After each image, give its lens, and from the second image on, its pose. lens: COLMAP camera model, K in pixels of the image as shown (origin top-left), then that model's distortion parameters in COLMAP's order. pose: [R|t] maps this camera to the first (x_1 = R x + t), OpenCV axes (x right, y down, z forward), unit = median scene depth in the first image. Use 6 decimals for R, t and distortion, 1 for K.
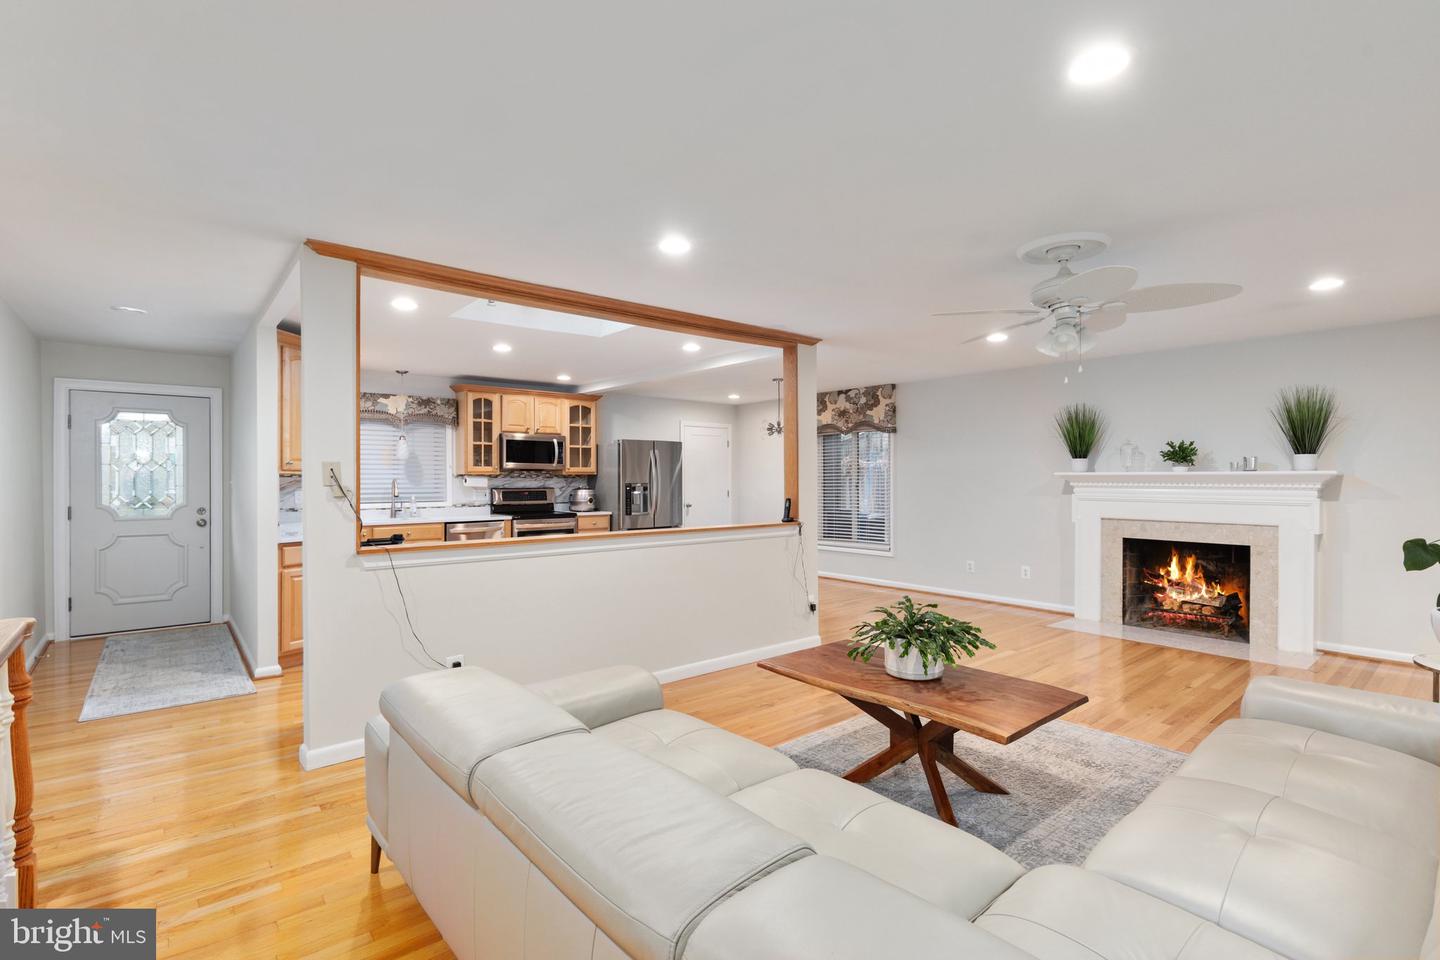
lens RADIAL K [[669.3, 0, 720.0], [0, 669.3, 480.0], [0, 0, 1]] dist [0.001372, 0.000095]
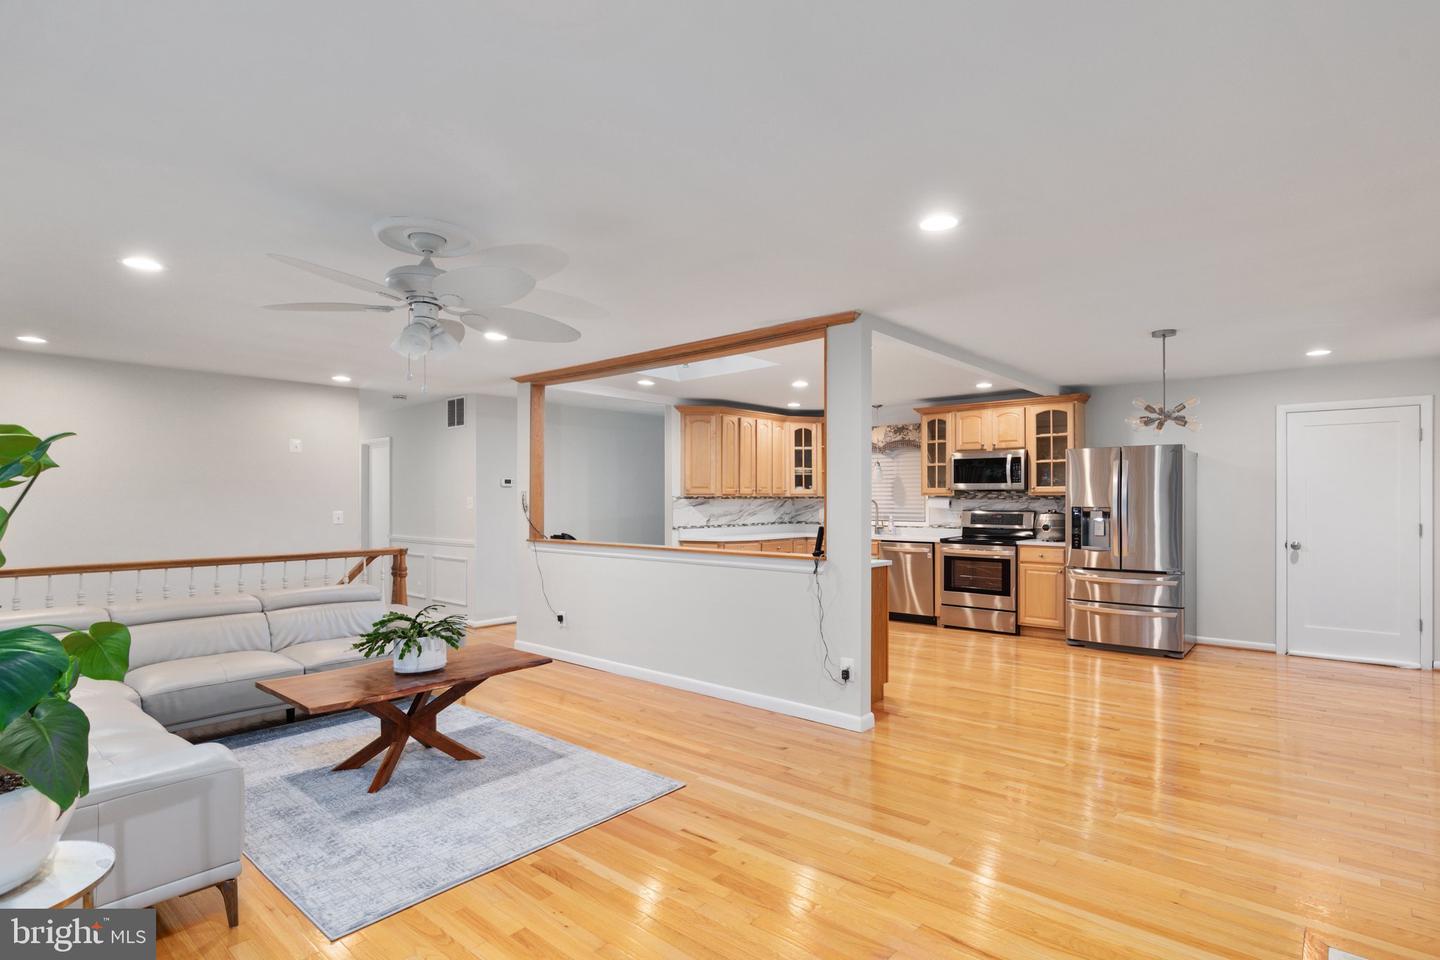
lens RADIAL K [[708.6, 0, 730.8], [0, 708.6, 497.5], [0, 0, 1]] dist [-0.000800, 0.000121]
pose [[0.173849, -0.000432, -0.984772, 0.650678], [-0.002946, 0.999995, -0.000958, -0.004143], [0.984768, 0.003068, 0.173847, 0.535355]]
